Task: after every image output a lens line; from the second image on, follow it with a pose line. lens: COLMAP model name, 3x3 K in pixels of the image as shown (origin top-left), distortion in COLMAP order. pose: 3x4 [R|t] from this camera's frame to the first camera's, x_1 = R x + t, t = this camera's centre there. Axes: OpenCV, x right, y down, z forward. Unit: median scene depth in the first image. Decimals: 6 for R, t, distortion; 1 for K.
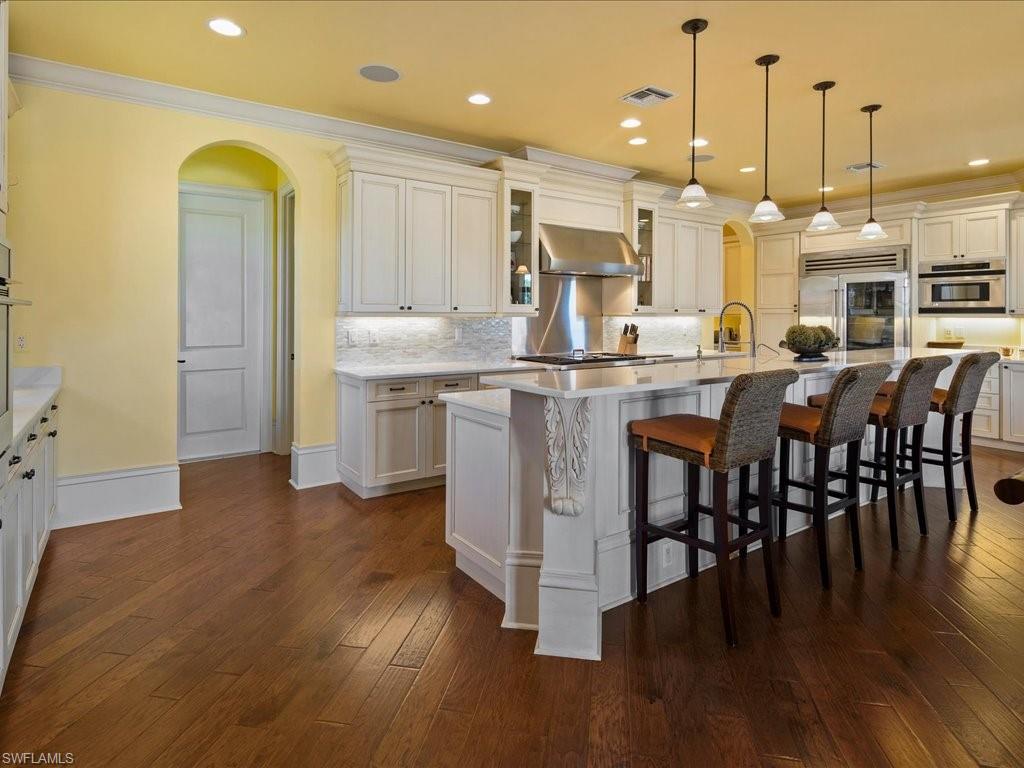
lens RADIAL K [[568.5, 0, 518.5], [0, 568.5, 324.2], [0, 0, 1]] dist [0.000415, -0.000505]
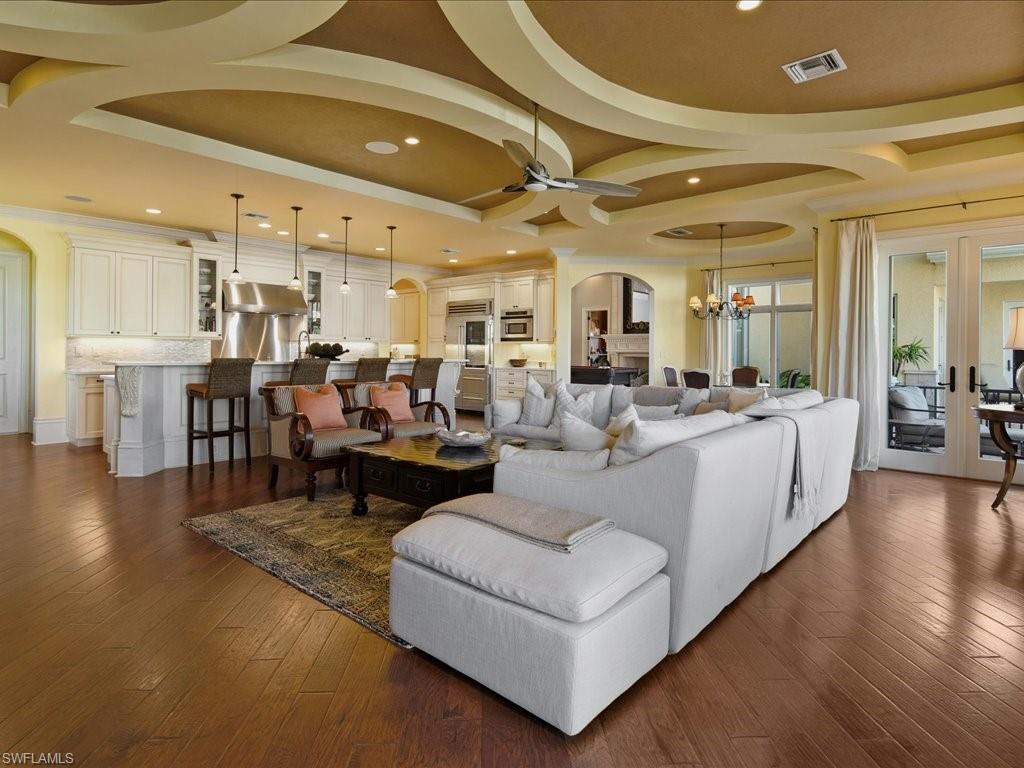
lens RADIAL K [[556.1, 0, 509.8], [0, 556.1, 357.9], [0, 0, 1]] dist [-0.003422, -0.001257]
pose [[0.975211, 0.002402, 0.221263, 0.449530], [-0.002149, 0.999997, -0.001383, 0.035821], [-0.221266, 0.000873, 0.975213, -0.644157]]
